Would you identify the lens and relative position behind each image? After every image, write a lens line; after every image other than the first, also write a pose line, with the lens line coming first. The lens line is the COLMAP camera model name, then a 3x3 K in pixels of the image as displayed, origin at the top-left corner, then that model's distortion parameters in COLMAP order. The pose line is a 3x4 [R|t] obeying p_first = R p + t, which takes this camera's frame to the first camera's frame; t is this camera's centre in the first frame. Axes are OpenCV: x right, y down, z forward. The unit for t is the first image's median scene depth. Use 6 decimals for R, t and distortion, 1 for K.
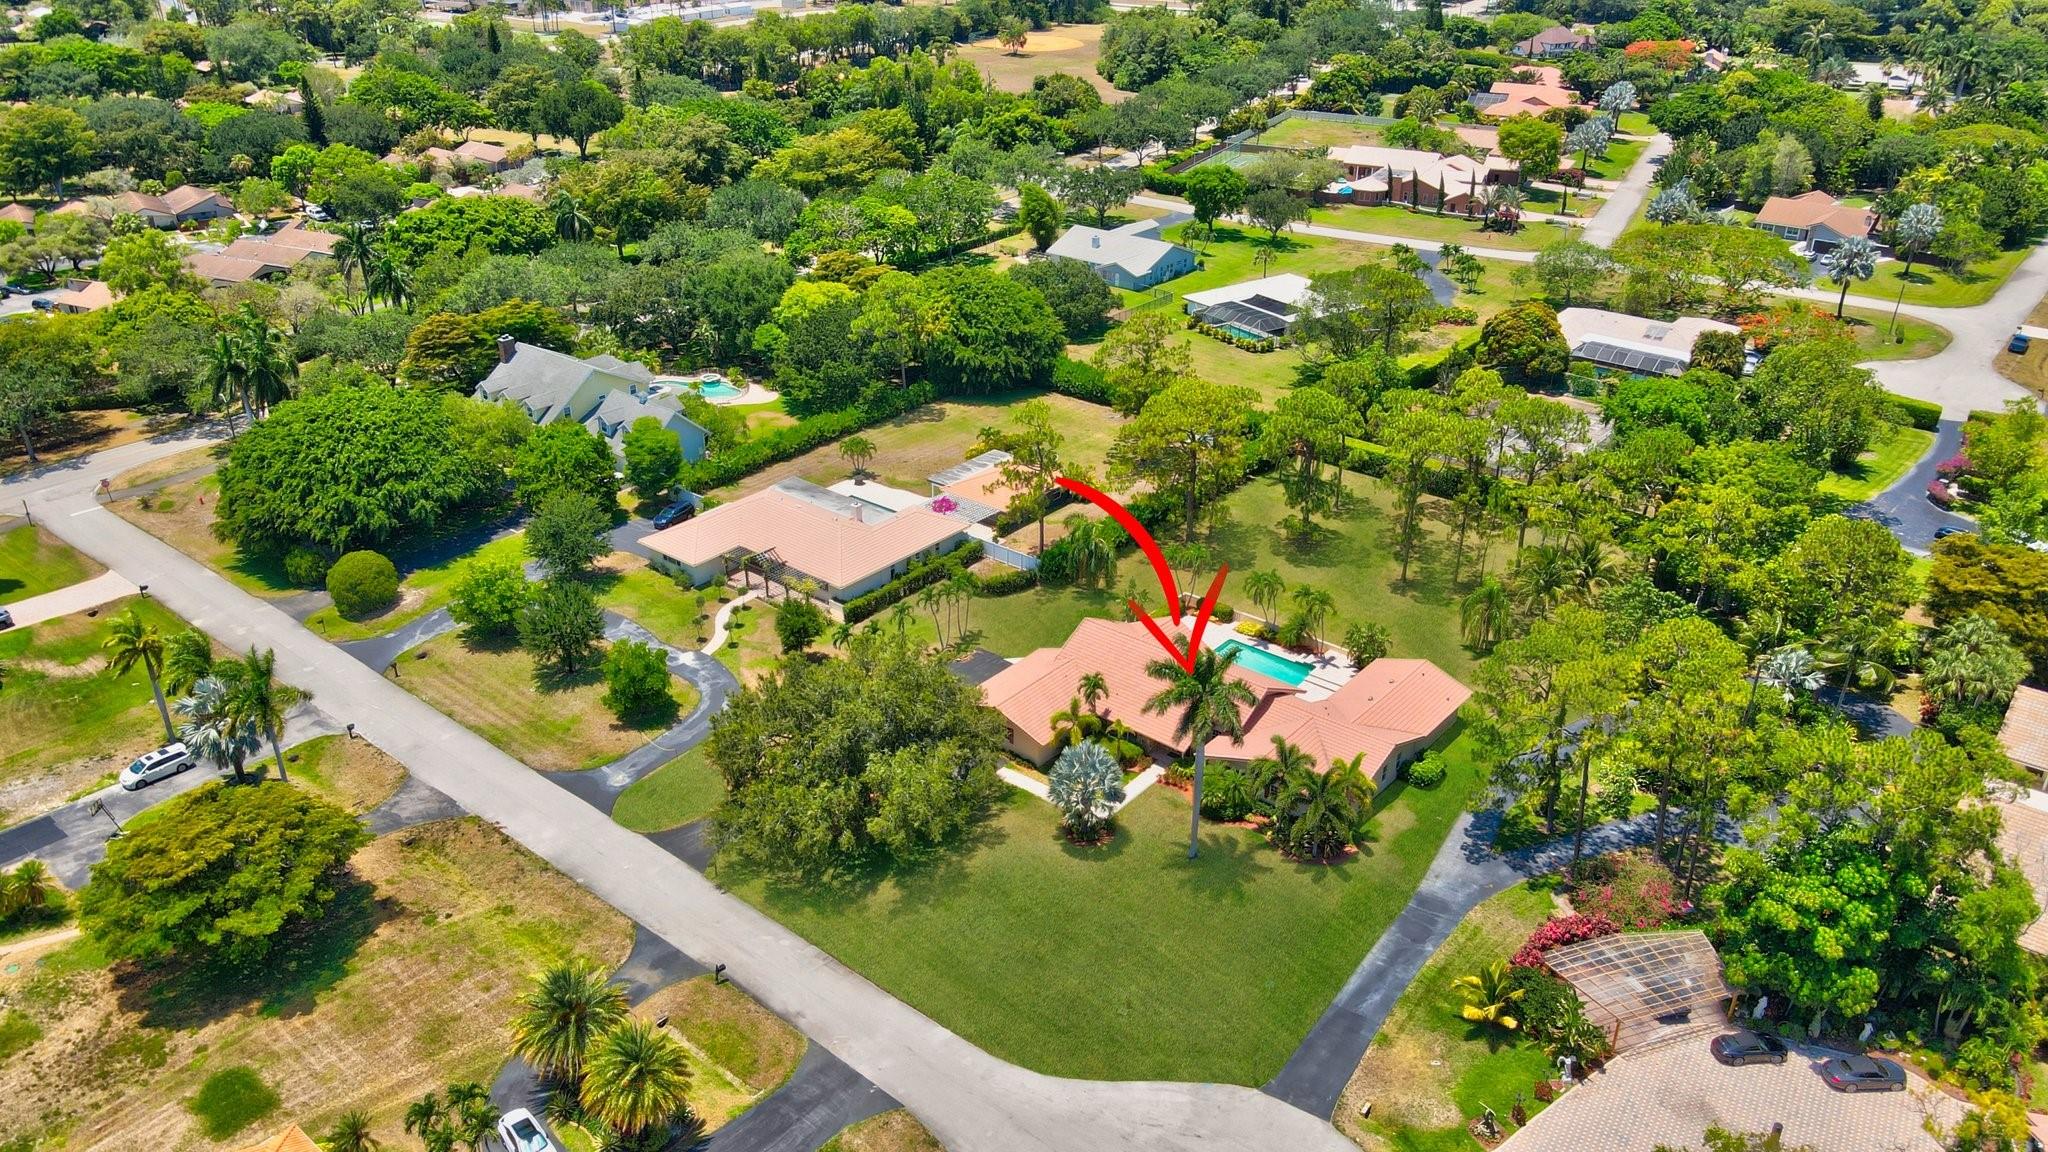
lens RADIAL K [[1515.2, 0, 1027.6], [0, 1515.2, 579.4], [0, 0, 1]] dist [0.025605, 0.011413]
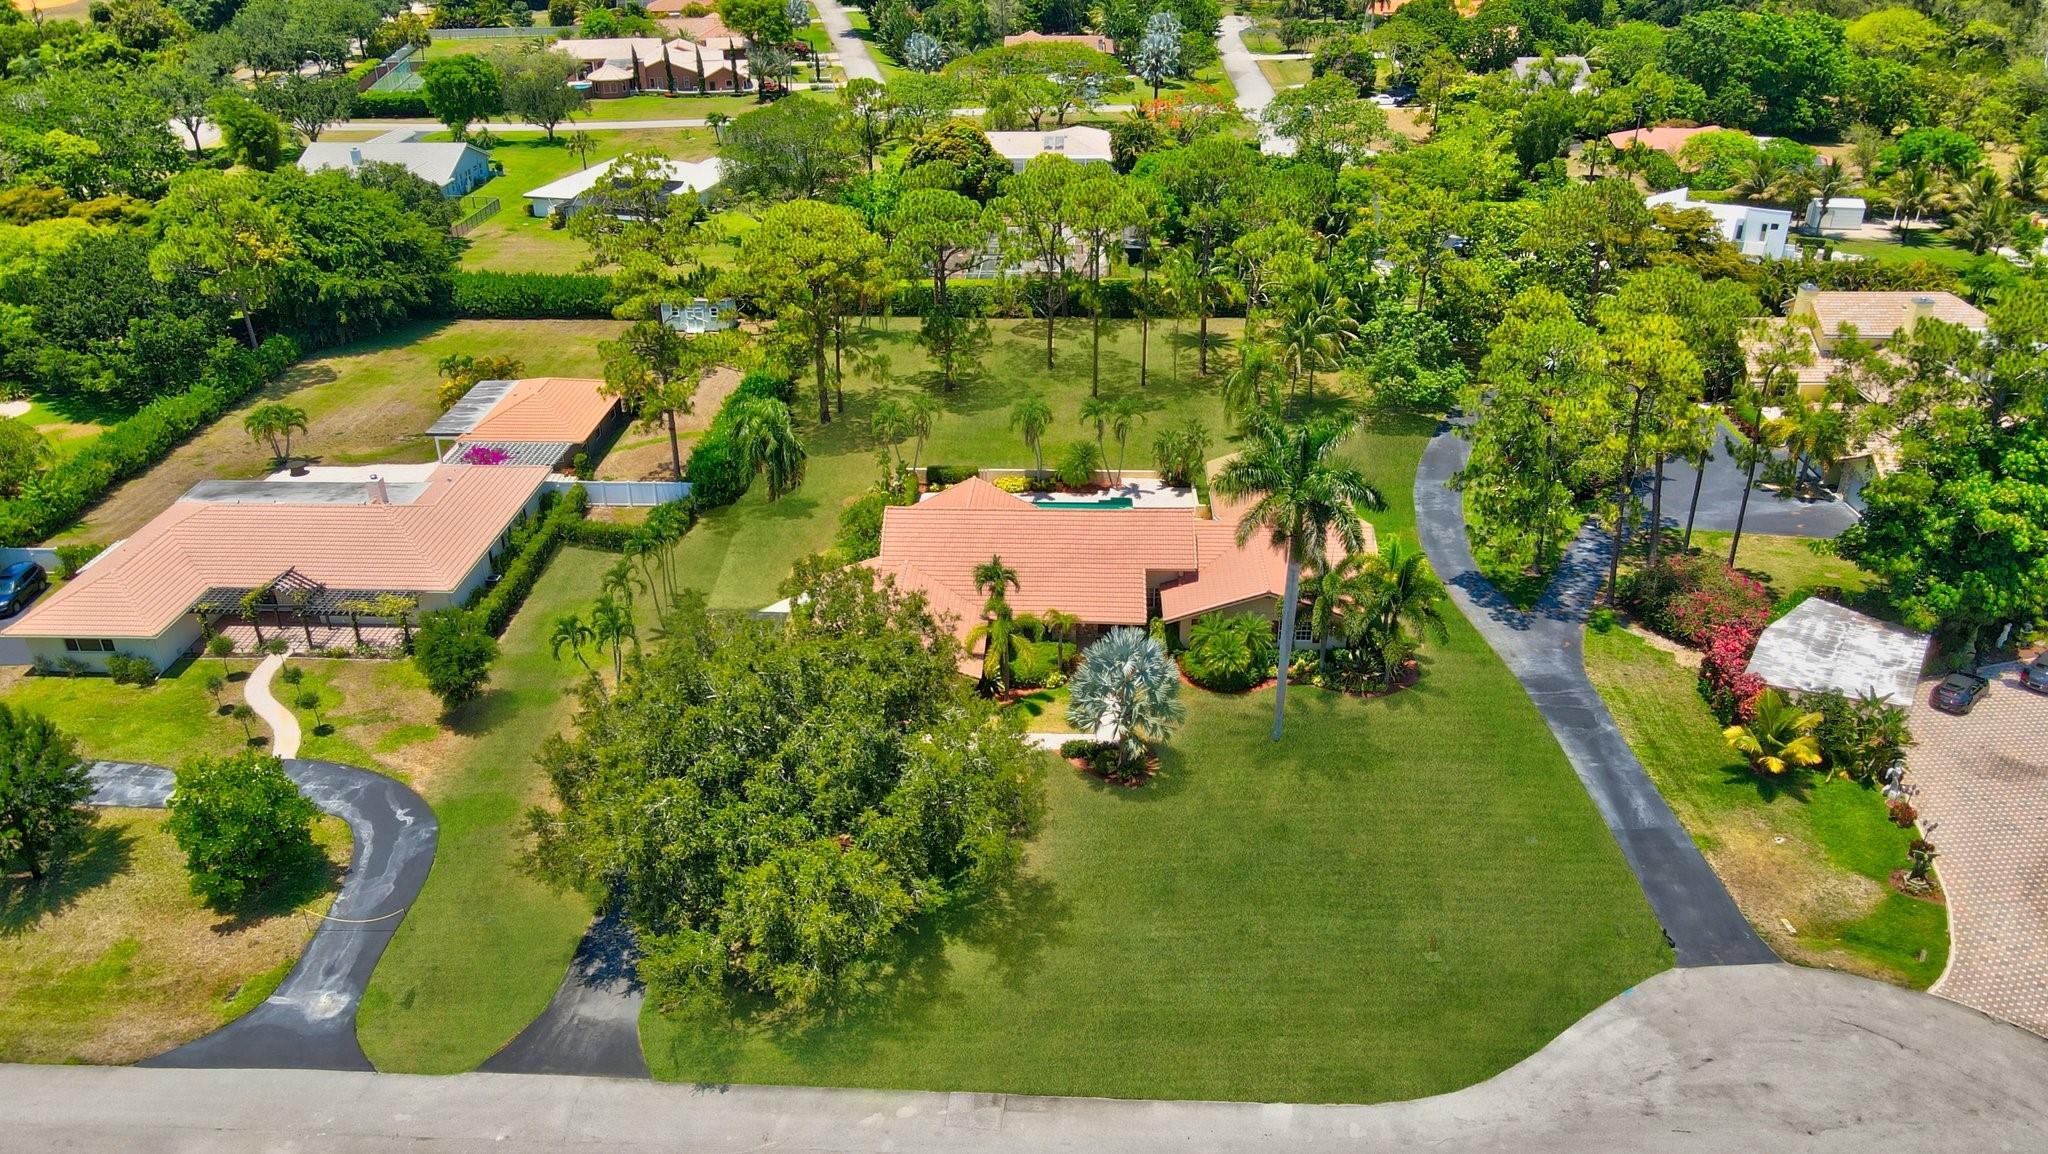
lens RADIAL K [[1491.8, 0, 1024.6], [0, 1491.8, 577.1], [0, 0, 1]] dist [0.028277, 0.005007]
pose [[0.804115, -0.287330, 0.520424, -0.228812], [0.281037, 0.955168, 0.093120, 0.007624], [-0.523849, 0.071379, 0.848815, 0.317776]]
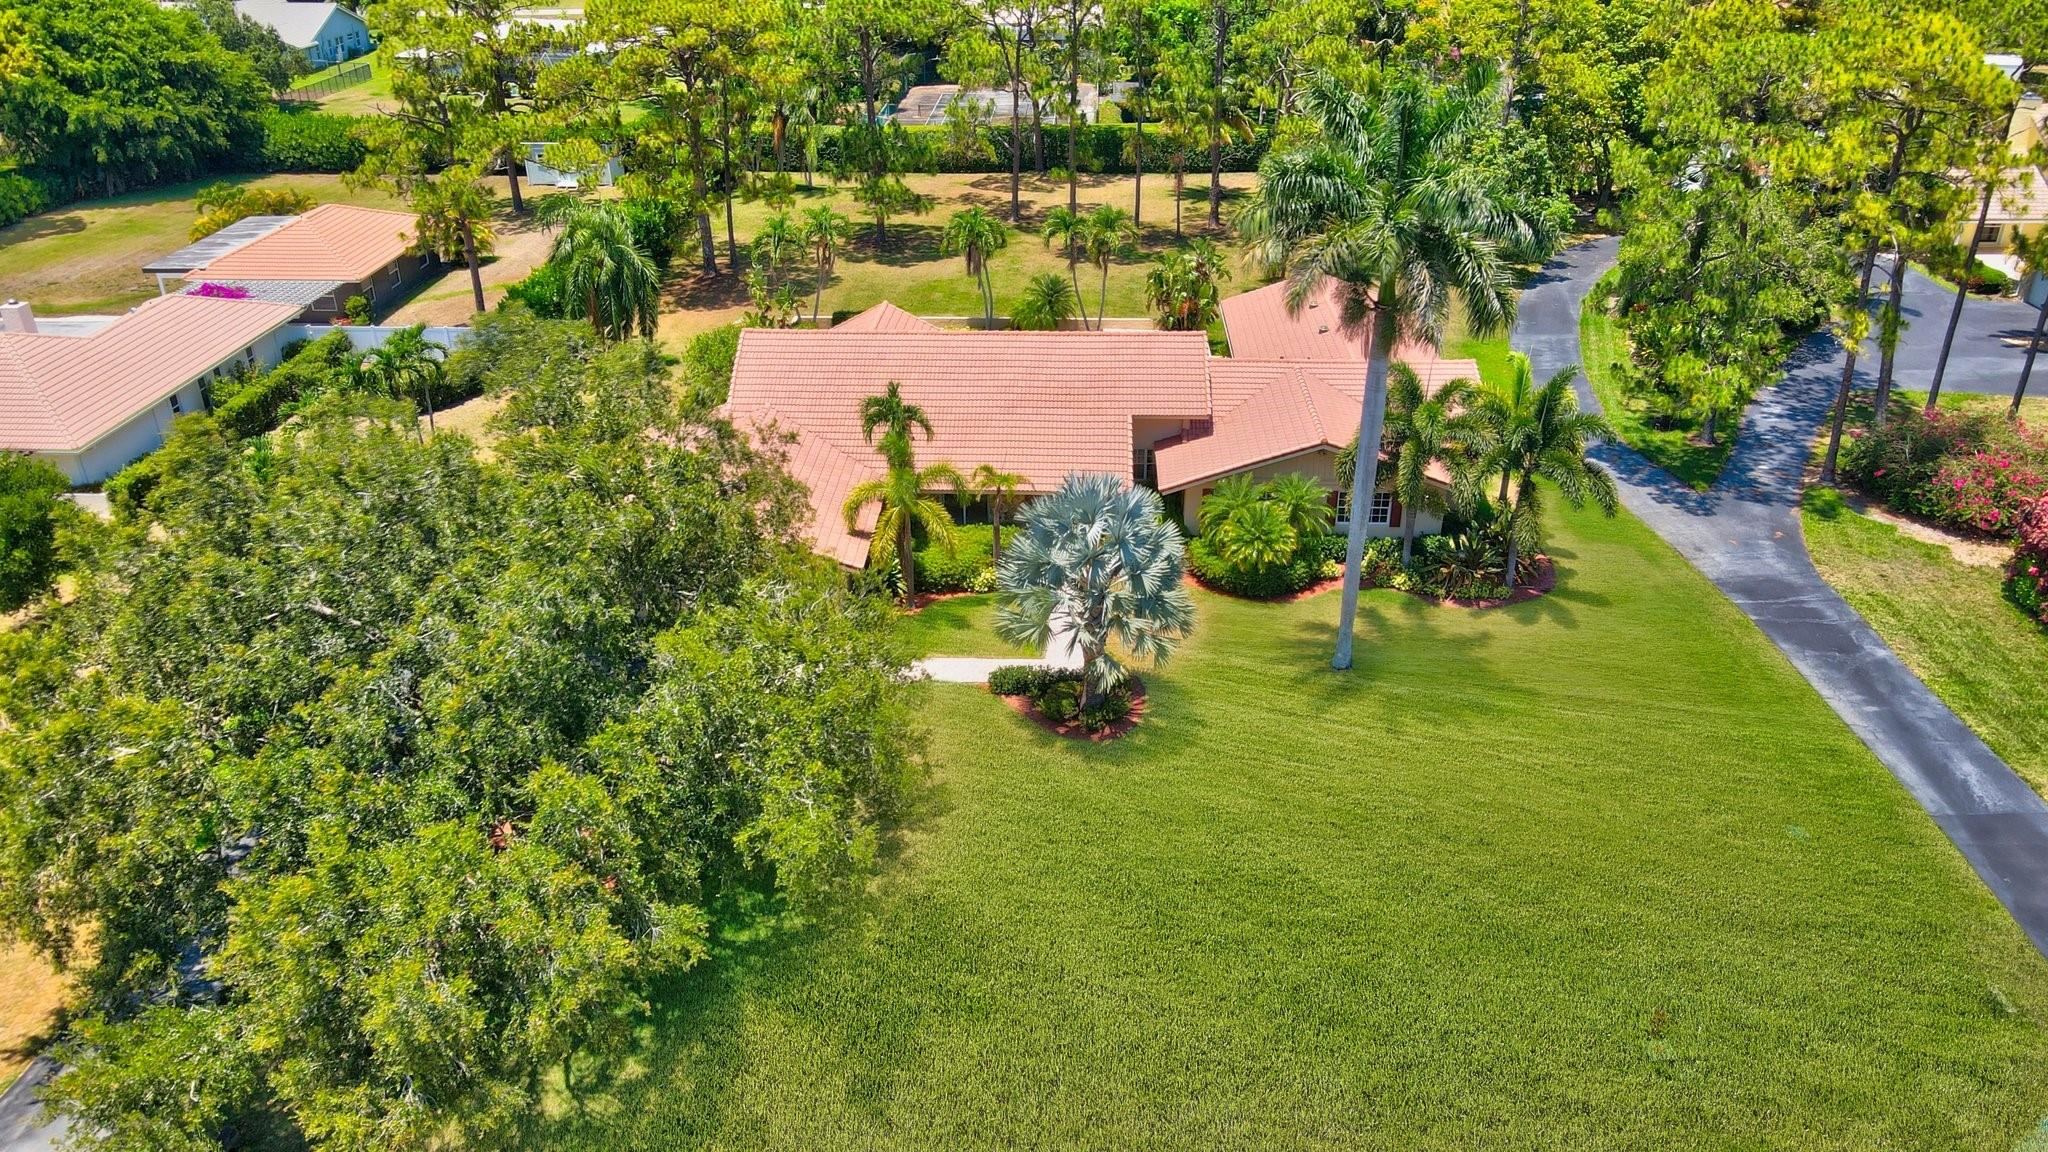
lens RADIAL K [[1515.2, 0, 1024.6], [0, 1515.2, 567.4], [0, 0, 1]] dist [0.025605, 0.011413]
pose [[0.805661, -0.283224, 0.520283, -0.128100], [0.277698, 0.956386, 0.090607, 0.062231], [-0.523254, 0.071483, 0.849174, 0.465484]]
